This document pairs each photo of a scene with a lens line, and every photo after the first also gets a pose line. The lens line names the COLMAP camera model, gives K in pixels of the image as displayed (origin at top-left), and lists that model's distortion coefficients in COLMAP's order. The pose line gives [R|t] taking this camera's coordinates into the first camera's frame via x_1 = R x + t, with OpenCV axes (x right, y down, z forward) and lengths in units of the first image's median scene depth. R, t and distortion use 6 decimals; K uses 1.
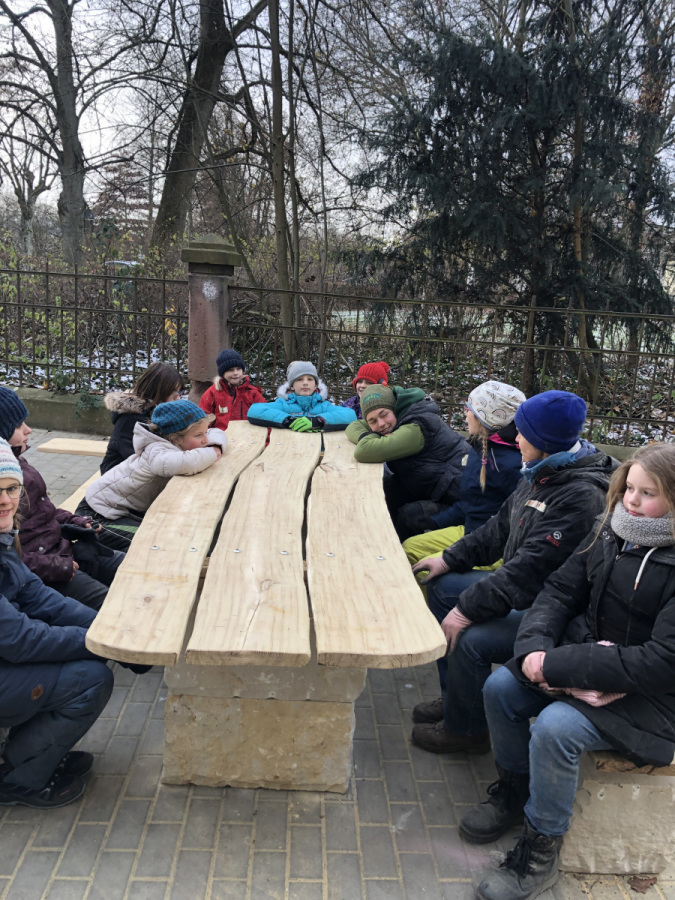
lens RADIAL K [[742.4, 0, 359.8], [0, 742.4, 466.7], [0, 0, 1]] dist [0.008032, -0.011655]
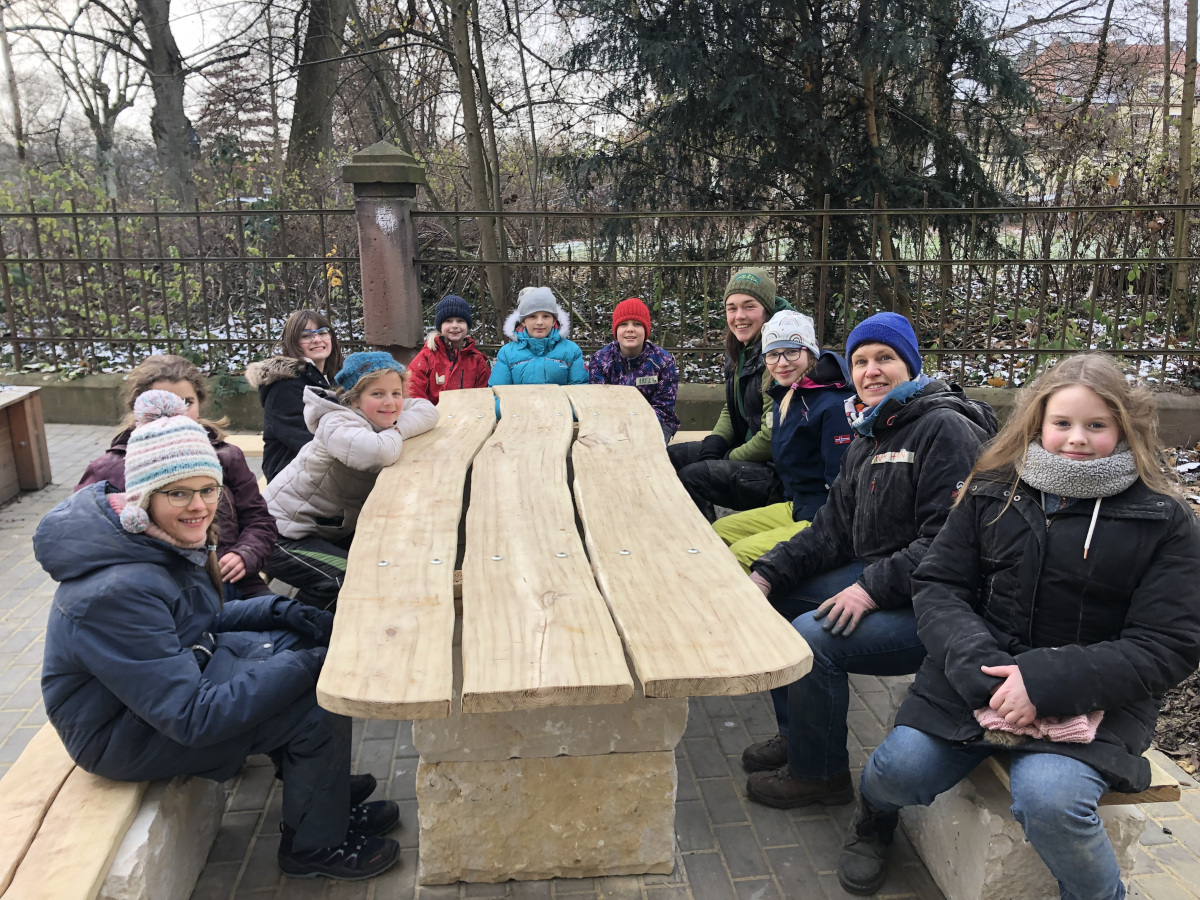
lens RADIAL K [[989.9, 0, 626.0], [0, 989.9, 474.8], [0, 0, 1]] dist [0.008032, -0.011655]
pose [[0.995640, -0.083719, 0.041136, -0.042860], [0.082731, 0.996254, 0.025166, 0.010810], [-0.043089, -0.021653, 0.998837, 0.018733]]
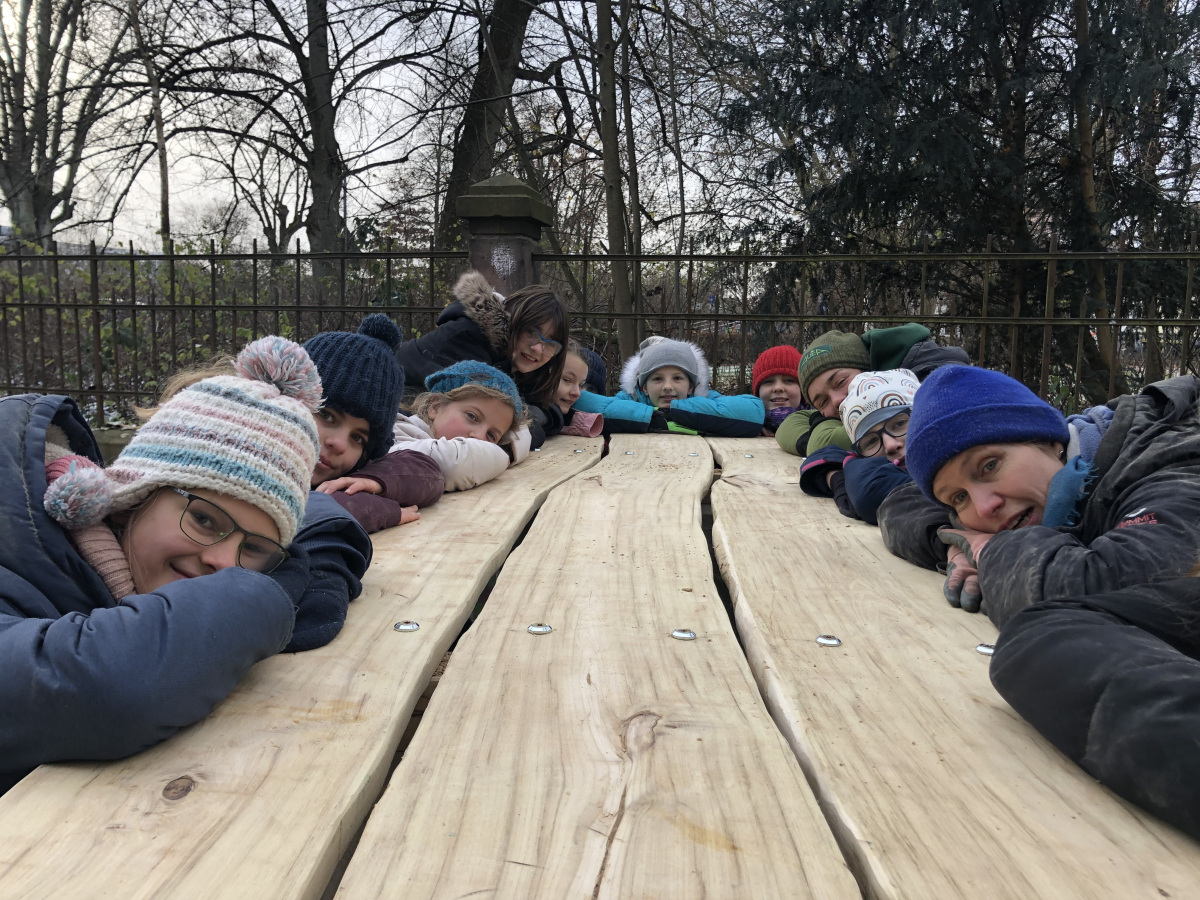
lens RADIAL K [[989.9, 0, 598.4], [0, 989.9, 457.5], [0, 0, 1]] dist [0.008032, -0.011655]
pose [[0.993147, -0.031326, -0.112593, -0.051832], [0.015833, 0.990590, -0.135945, 0.057558], [0.115793, 0.133231, 0.984298, 0.332986]]
